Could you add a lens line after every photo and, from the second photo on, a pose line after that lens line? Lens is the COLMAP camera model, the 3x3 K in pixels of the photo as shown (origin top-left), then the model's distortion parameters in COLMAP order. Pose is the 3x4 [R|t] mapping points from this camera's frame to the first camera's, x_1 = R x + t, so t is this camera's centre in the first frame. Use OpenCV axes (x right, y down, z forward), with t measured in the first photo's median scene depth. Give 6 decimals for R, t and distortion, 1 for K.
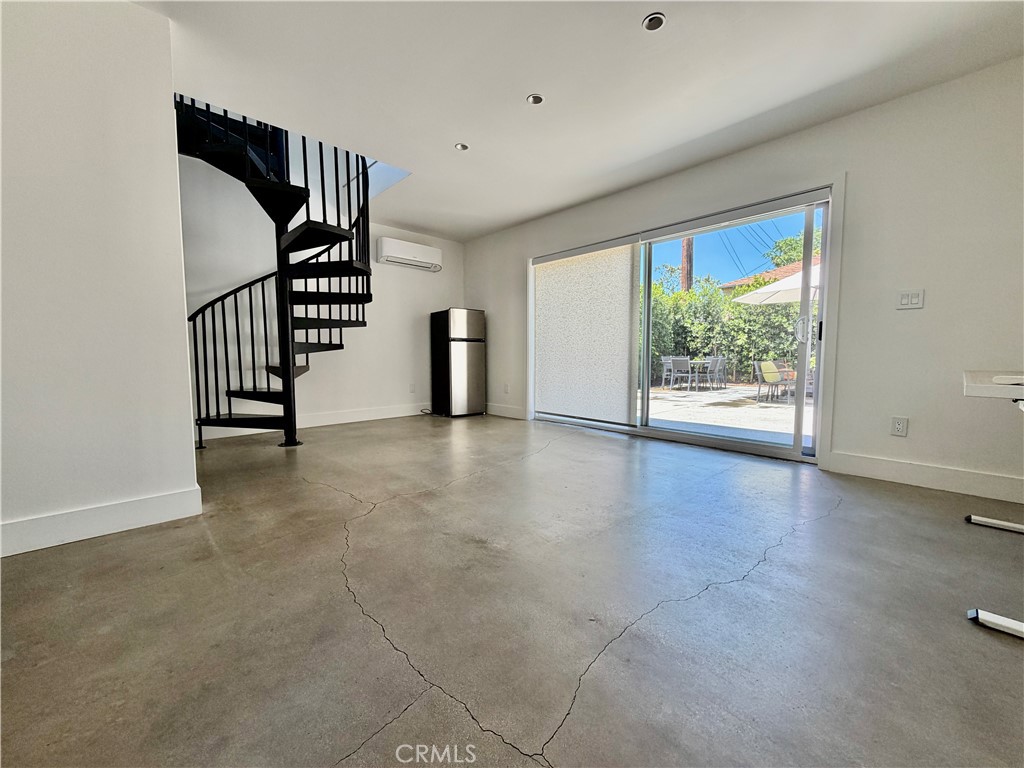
lens RADIAL K [[409.9, 0, 512.5], [0, 409.9, 386.4], [0, 0, 1]] dist [0.001495, 0.000078]
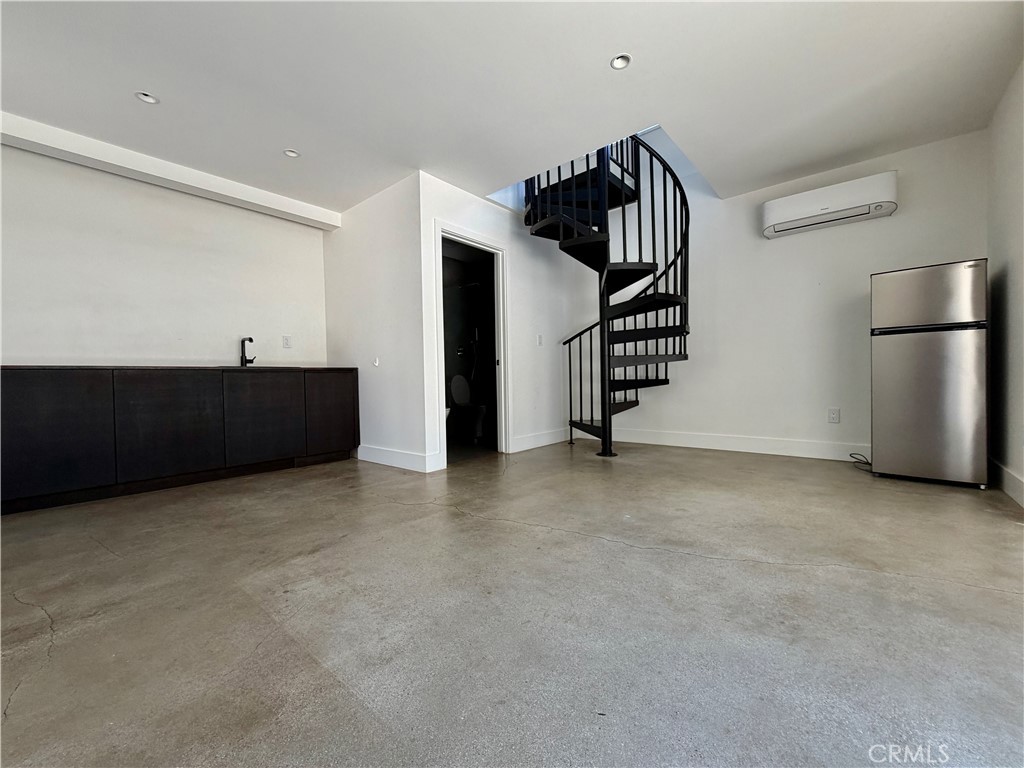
lens RADIAL K [[409.9, 0, 510.9], [0, 409.9, 382.4], [0, 0, 1]] dist [0.001495, 0.000078]
pose [[0.120445, 0.007161, -0.992694, 0.467312], [-0.055056, 0.998483, 0.000523, -0.029111], [0.991192, 0.054591, 0.120657, 0.641974]]
